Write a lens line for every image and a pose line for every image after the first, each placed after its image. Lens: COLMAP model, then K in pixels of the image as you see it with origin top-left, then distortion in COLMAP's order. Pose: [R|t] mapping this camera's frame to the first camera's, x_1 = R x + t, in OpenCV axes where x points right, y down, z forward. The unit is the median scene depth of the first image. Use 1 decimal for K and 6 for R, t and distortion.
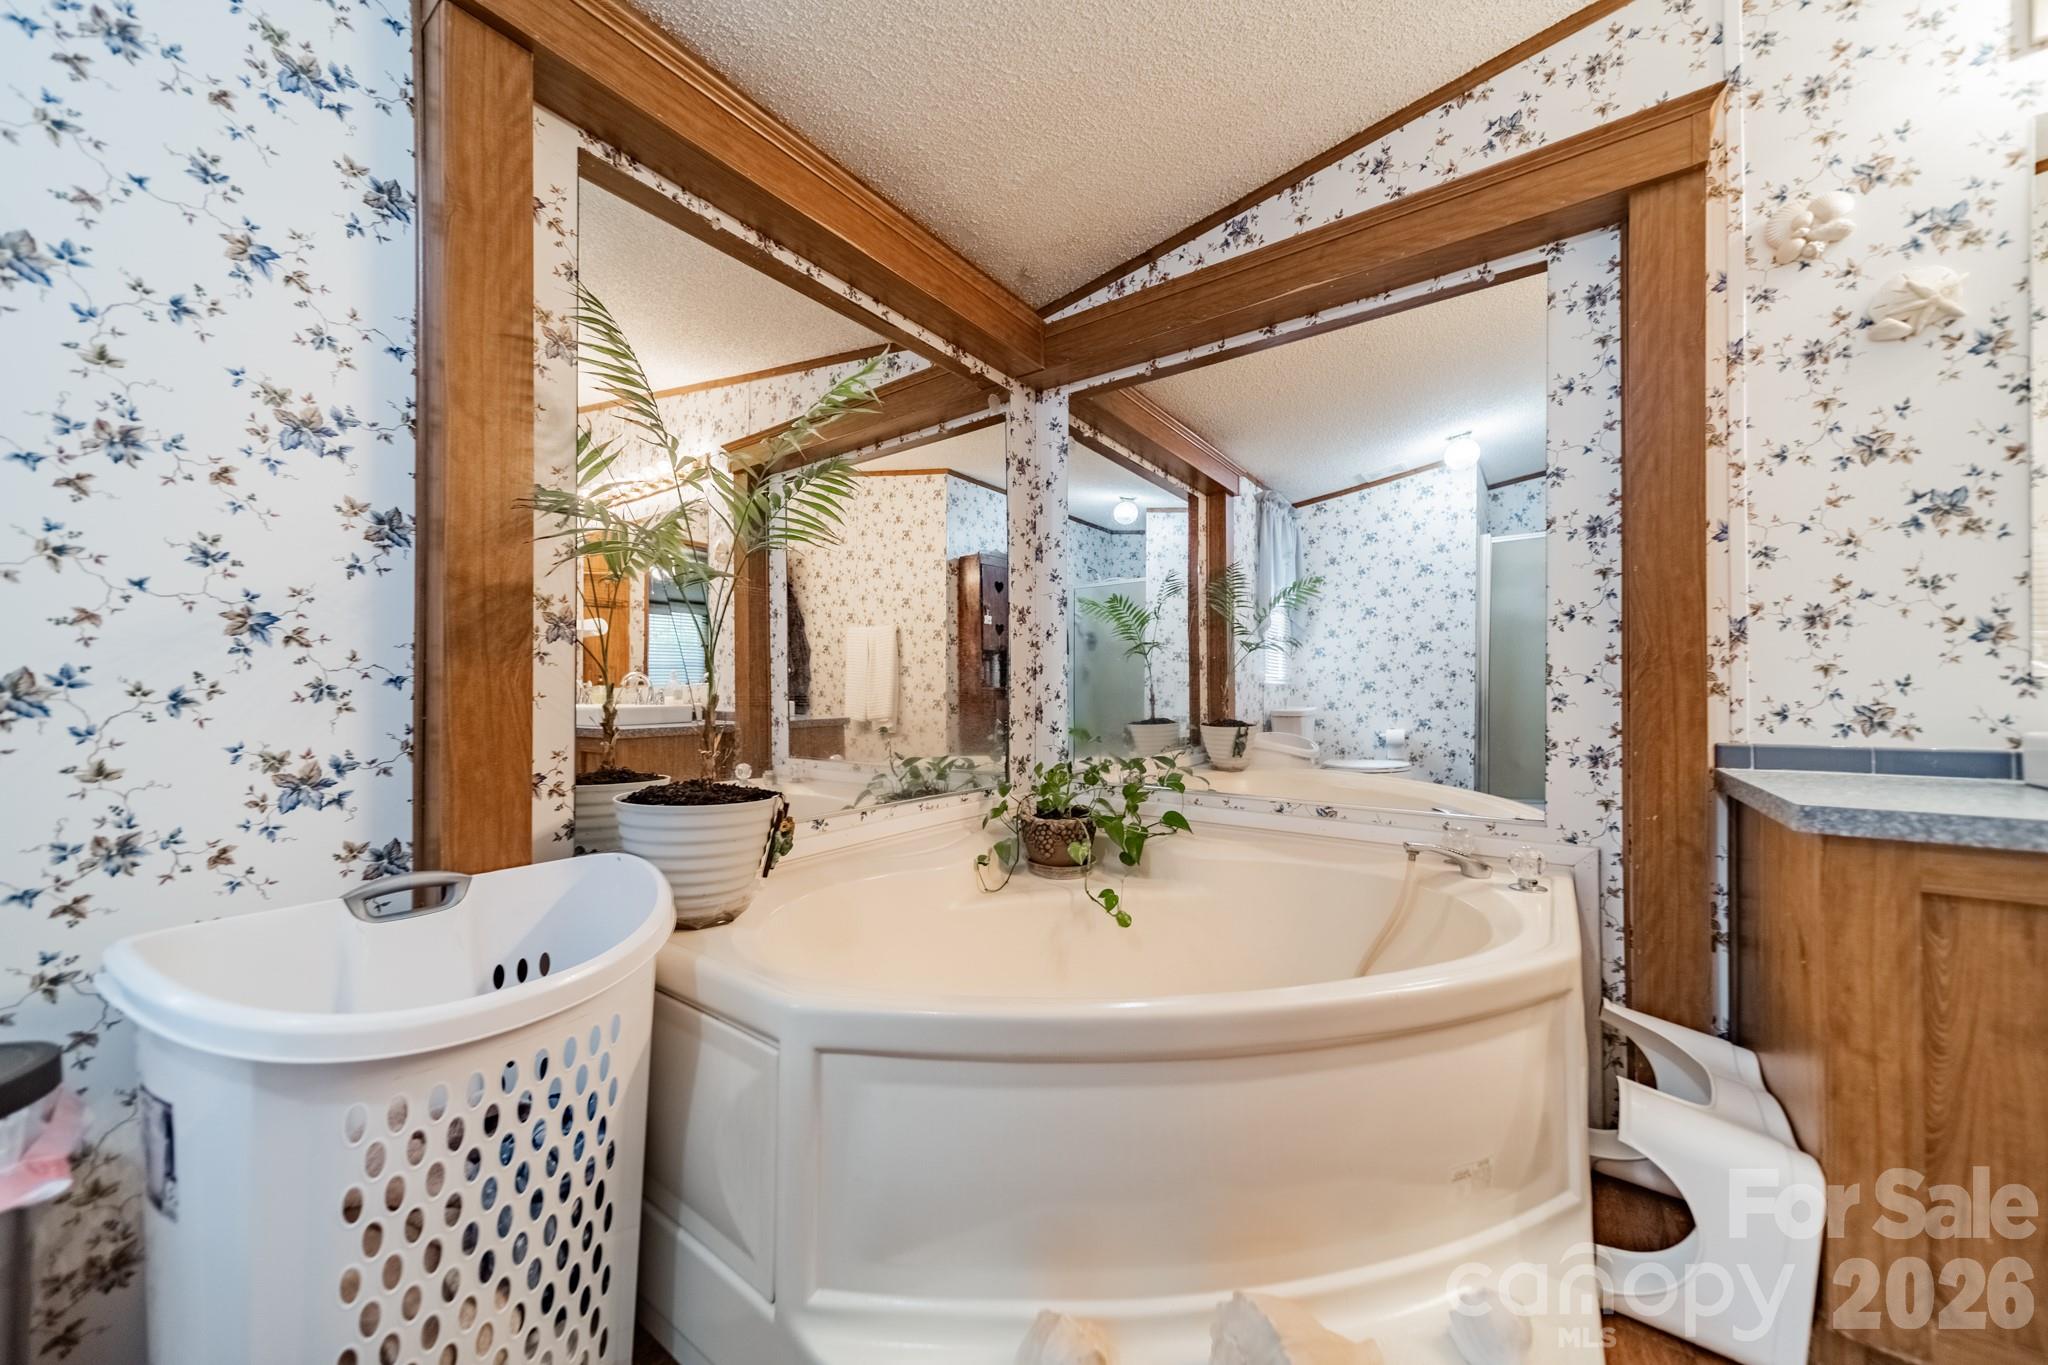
lens RADIAL K [[720.2, 0, 1036.9], [0, 720.2, 679.4], [0, 0, 1]] dist [0.005973, 0.000625]
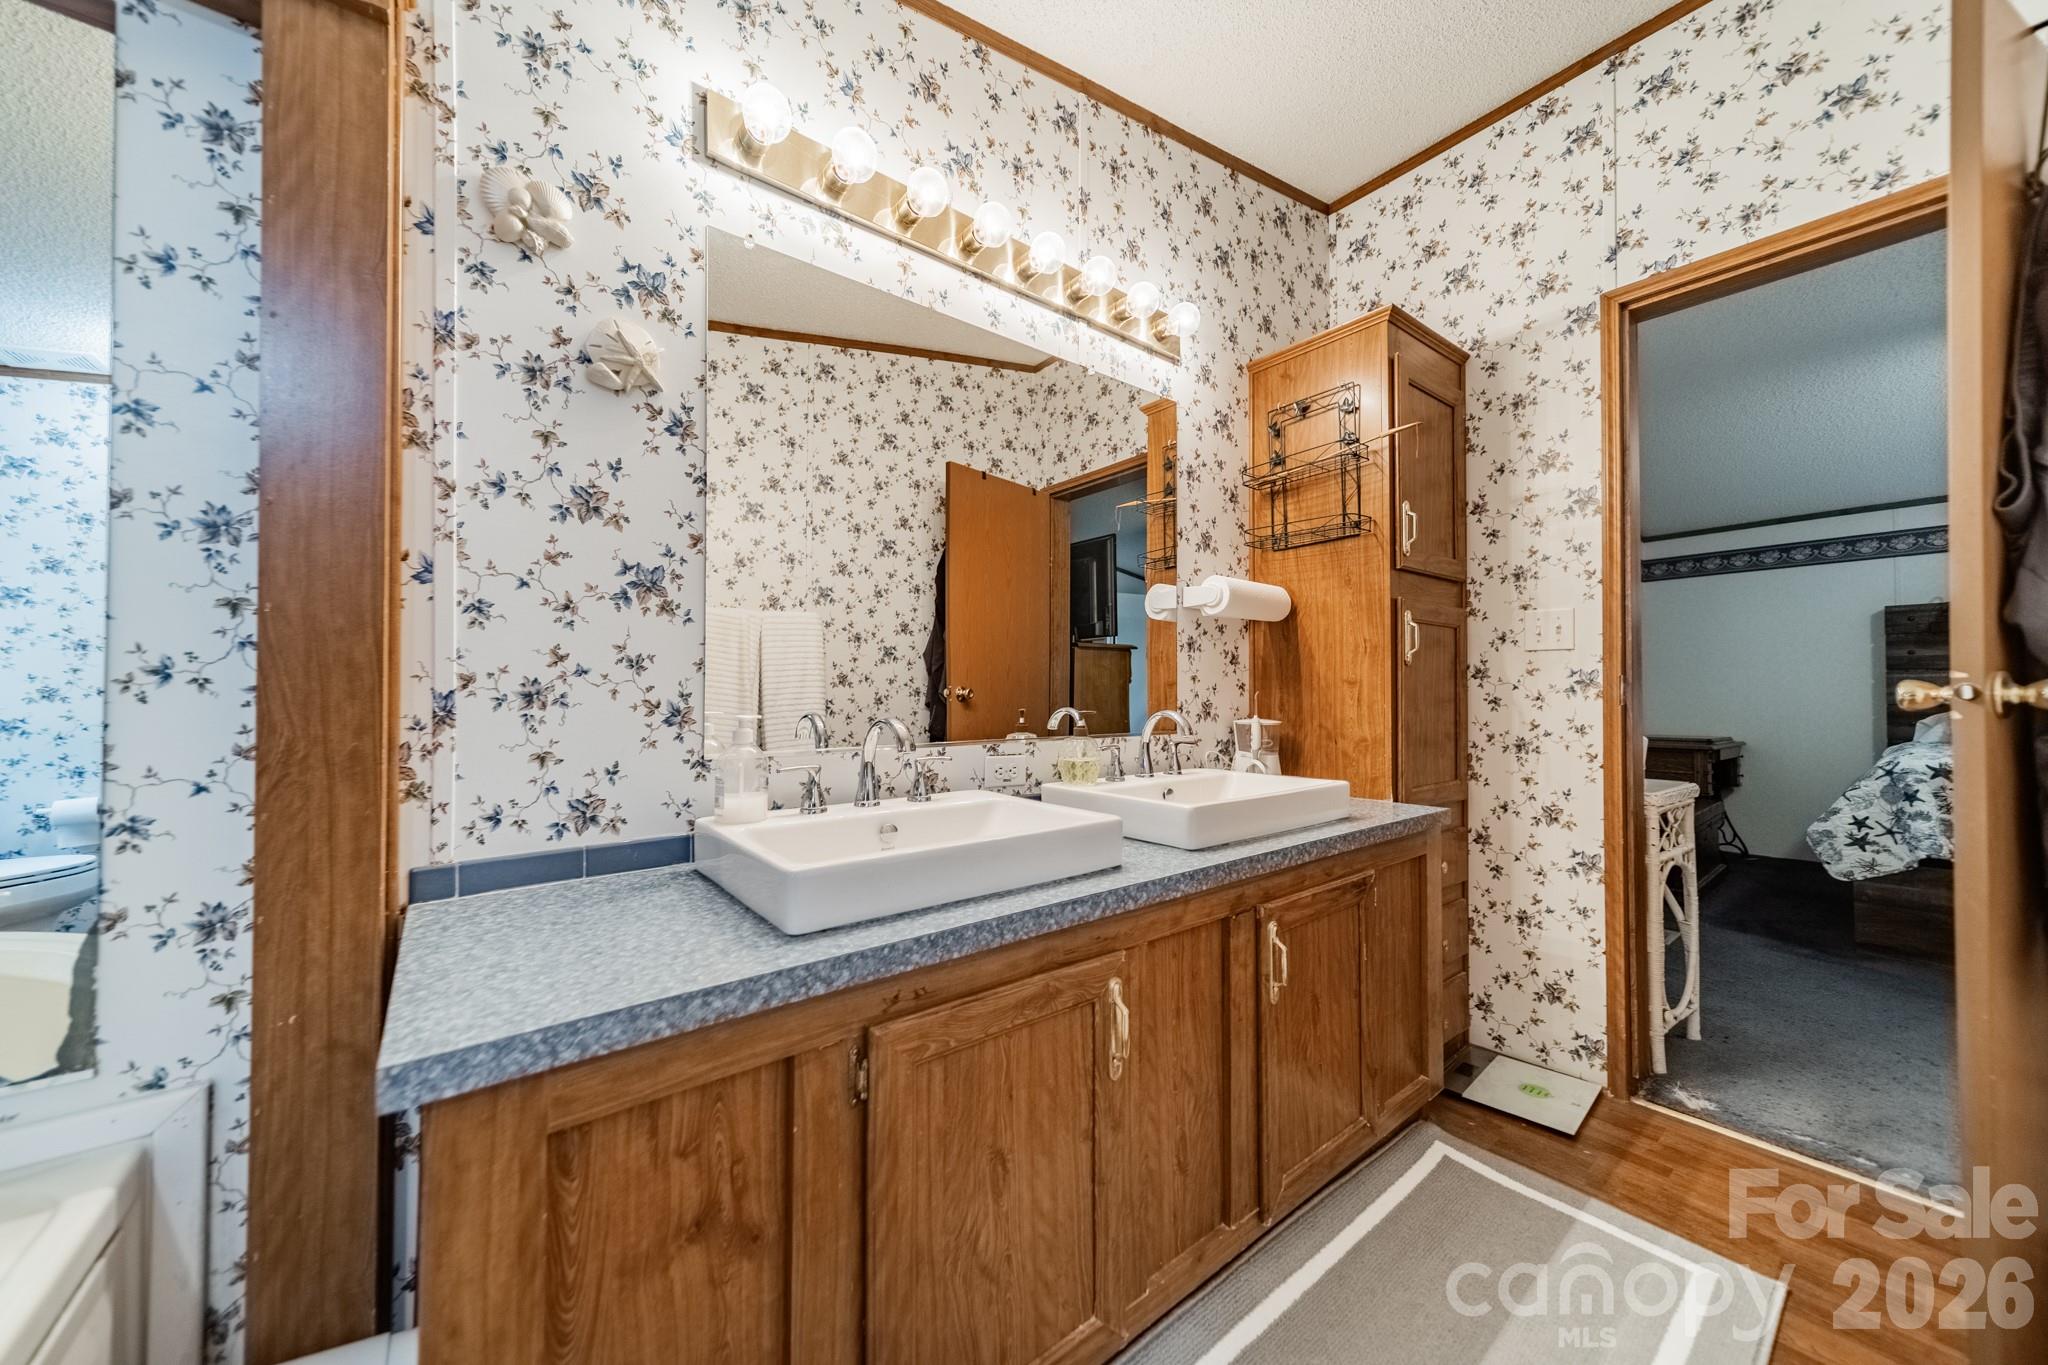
lens RADIAL K [[720.2, 0, 1030.9], [0, 720.2, 680.9], [0, 0, 1]] dist [0.005973, 0.000625]
pose [[0.269394, 0.015547, 0.962904, 0.437324], [-0.008038, 0.999871, -0.013896, -0.092966], [-0.962996, -0.003996, 0.269484, 0.241105]]
